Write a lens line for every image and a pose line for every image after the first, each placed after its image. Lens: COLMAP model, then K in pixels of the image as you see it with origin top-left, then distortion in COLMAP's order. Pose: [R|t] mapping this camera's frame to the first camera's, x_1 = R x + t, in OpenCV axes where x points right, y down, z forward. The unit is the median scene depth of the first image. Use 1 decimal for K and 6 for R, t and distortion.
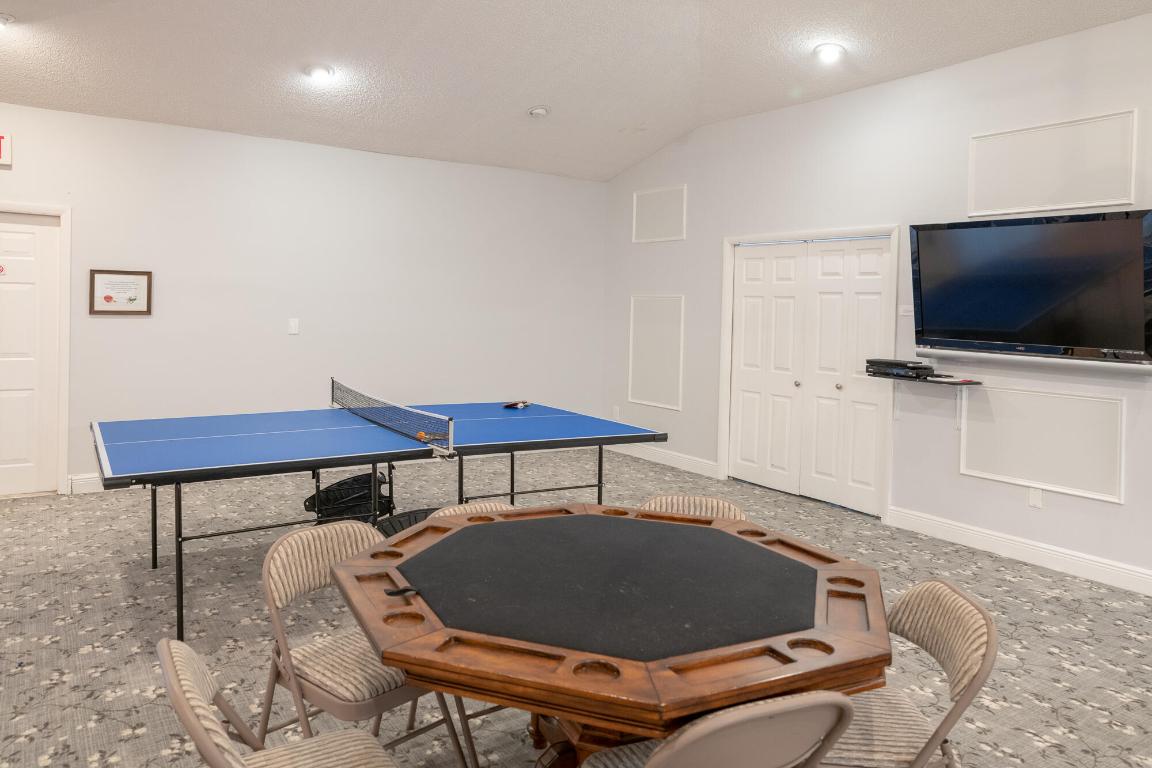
lens RADIAL K [[766.4, 0, 573.8], [0, 766.4, 315.5], [0, 0, 1]] dist [-0.056495, 0.092962]
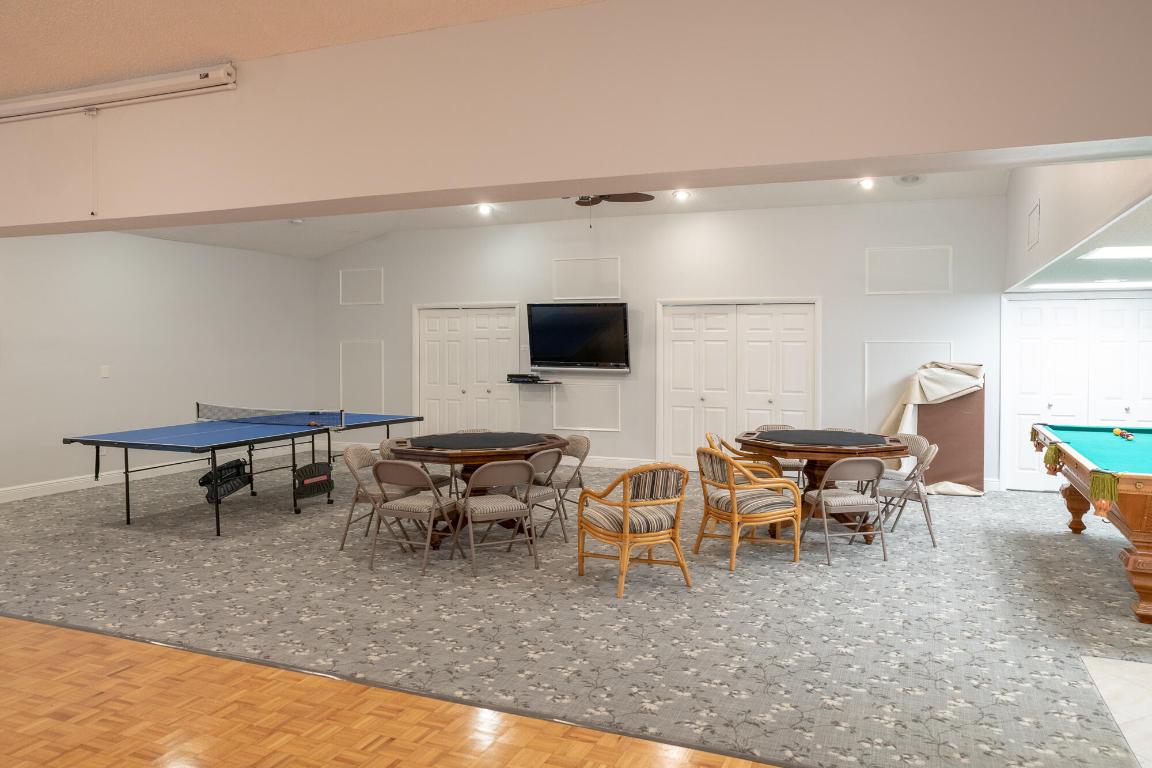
lens RADIAL K [[791.8, 0, 578.7], [0, 791.8, 365.7], [0, 0, 1]] dist [-0.060137, 0.084583]
pose [[0.834695, -0.039266, 0.549310, -0.532153], [0.027362, 0.999180, 0.029846, -0.016557], [-0.550032, -0.009882, 0.835085, -0.716388]]
